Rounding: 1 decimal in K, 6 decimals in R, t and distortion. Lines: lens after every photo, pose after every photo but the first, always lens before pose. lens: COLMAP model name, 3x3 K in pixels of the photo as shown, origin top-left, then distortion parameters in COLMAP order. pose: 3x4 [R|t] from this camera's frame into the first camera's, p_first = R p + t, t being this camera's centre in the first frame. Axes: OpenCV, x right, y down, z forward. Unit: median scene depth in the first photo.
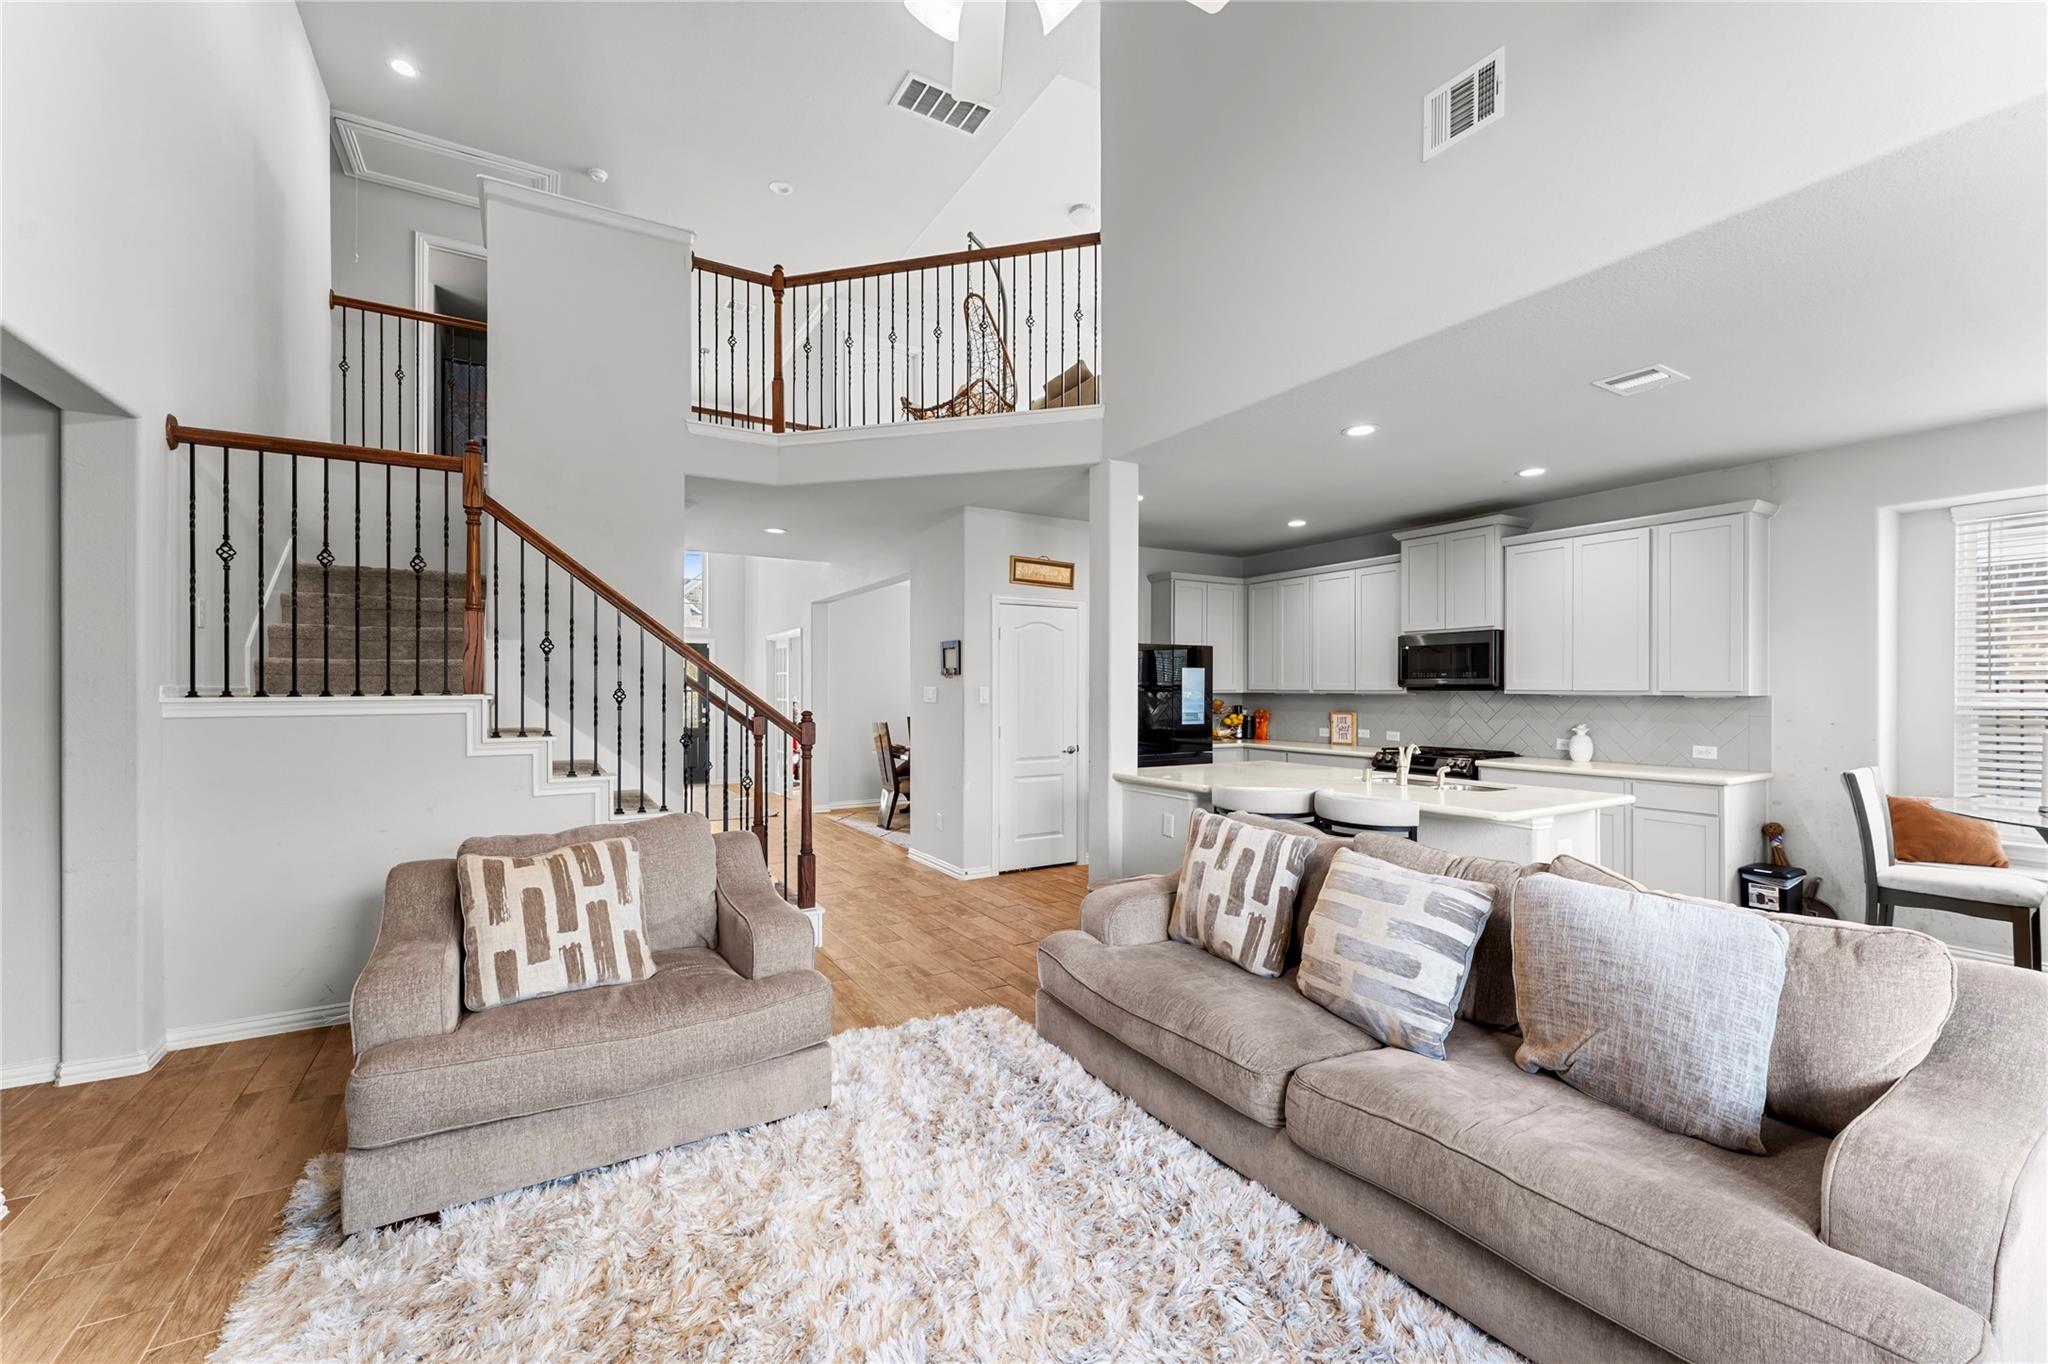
lens RADIAL K [[822.3, 0, 1024.5], [0, 822.3, 683.2], [0, 0, 1]] dist [-0.002597, -0.000345]
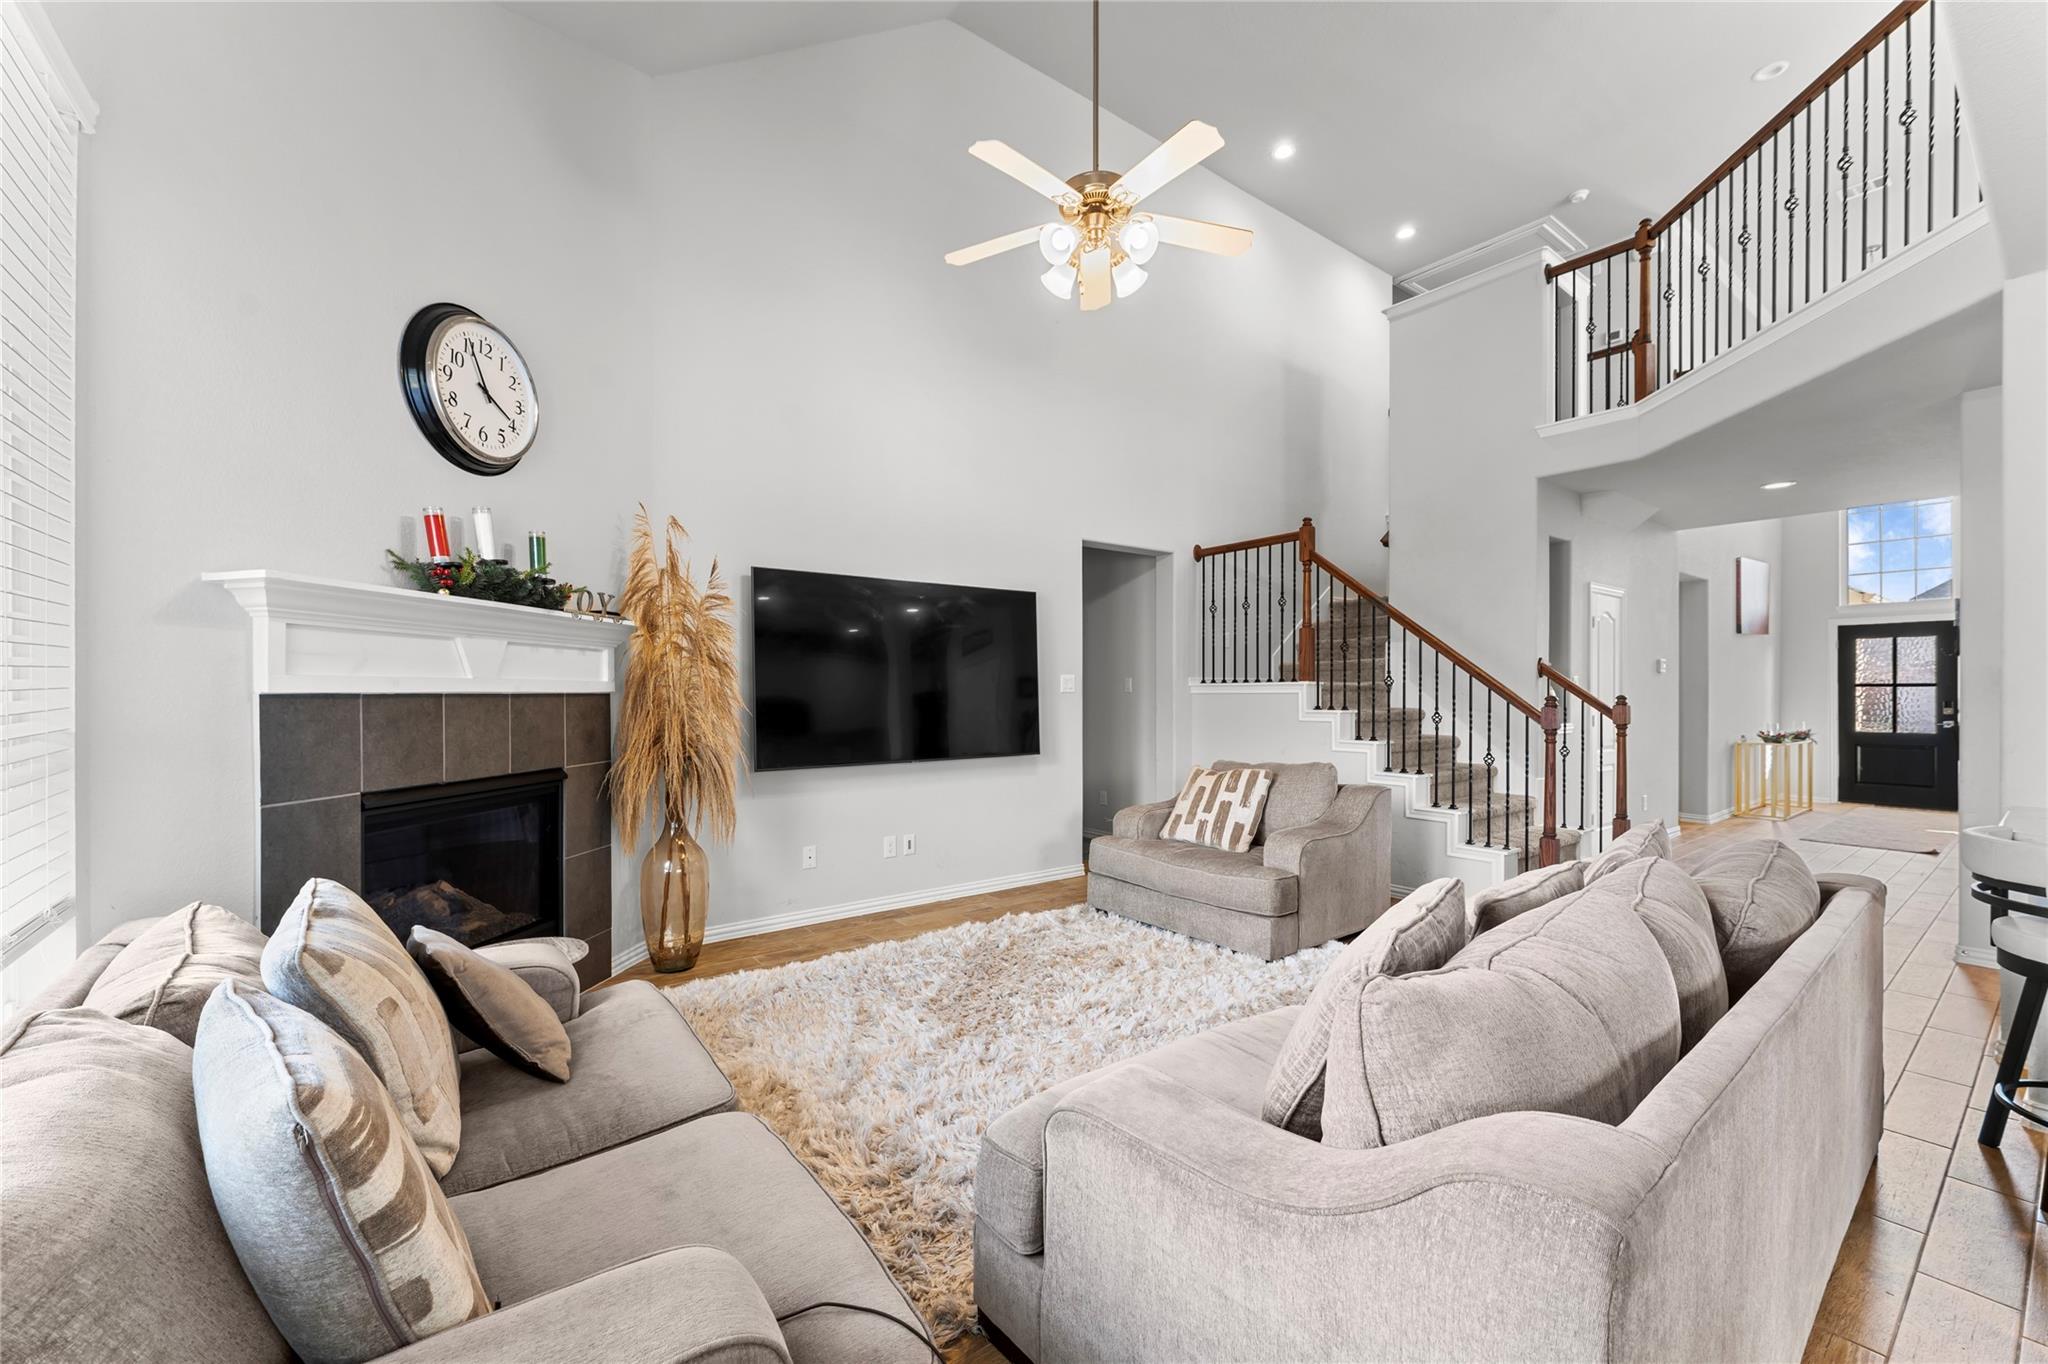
lens RADIAL K [[822.3, 0, 1028.5], [0, 822.3, 690.6], [0, 0, 1]] dist [-0.002597, -0.000345]
pose [[0.103855, 0.004334, -0.994583, 0.830902], [0.005707, 0.999971, 0.004953, 0.021090], [0.994576, -0.006191, 0.103827, 0.314889]]
